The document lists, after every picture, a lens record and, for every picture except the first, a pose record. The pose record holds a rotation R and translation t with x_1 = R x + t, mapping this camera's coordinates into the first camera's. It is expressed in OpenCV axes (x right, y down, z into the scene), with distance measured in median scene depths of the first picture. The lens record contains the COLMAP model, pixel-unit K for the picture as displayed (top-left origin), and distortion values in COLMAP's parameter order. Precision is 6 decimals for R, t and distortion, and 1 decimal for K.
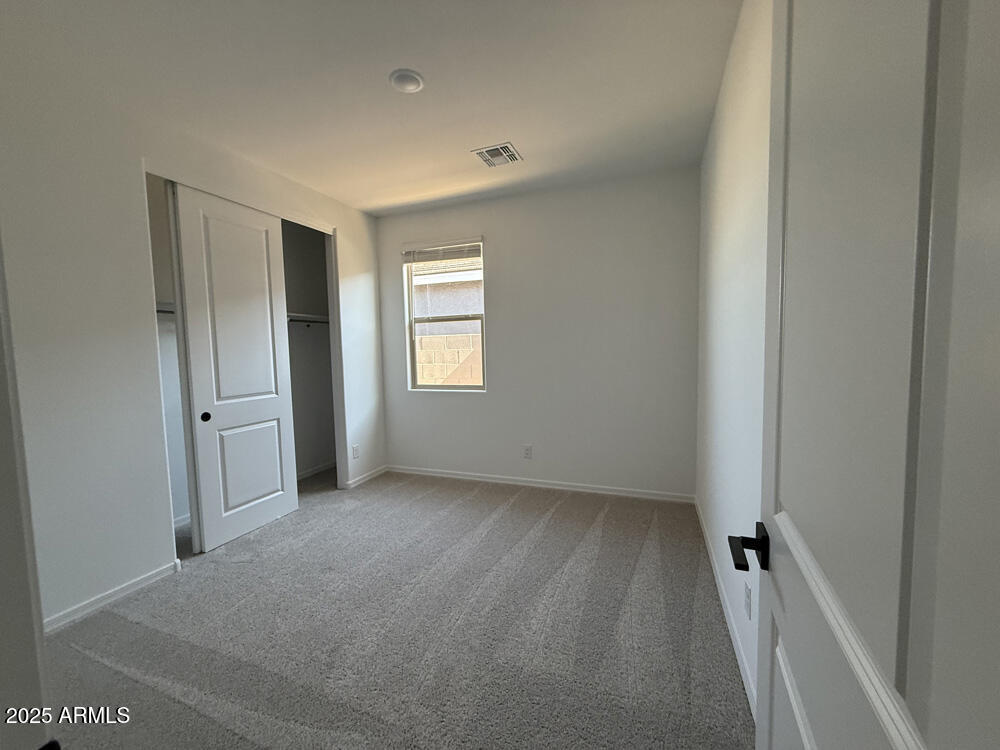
lens RADIAL K [[397.9, 0, 495.3], [0, 397.9, 371.8], [0, 0, 1]] dist [0.008001, 0.000040]
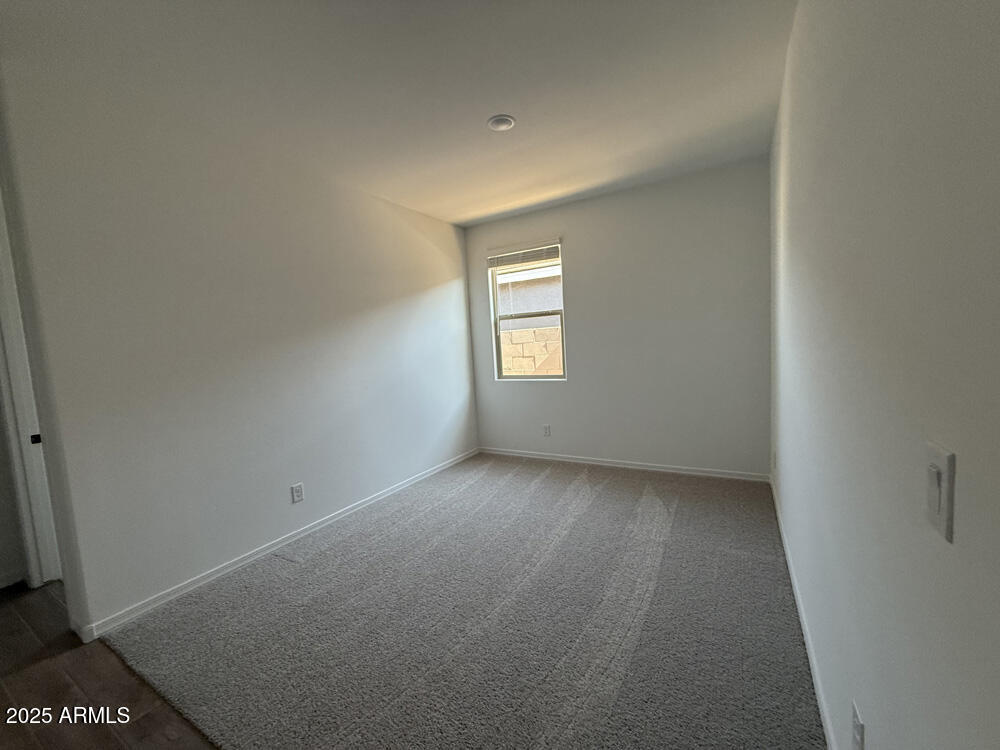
lens RADIAL K [[397.9, 0, 504.8], [0, 397.9, 370.8], [0, 0, 1]] dist [0.008001, 0.000040]
pose [[0.987697, -0.020347, -0.155052, -0.019535], [0.023755, 0.999515, 0.020159, -0.003524], [0.154567, -0.023594, 0.987701, -0.102216]]
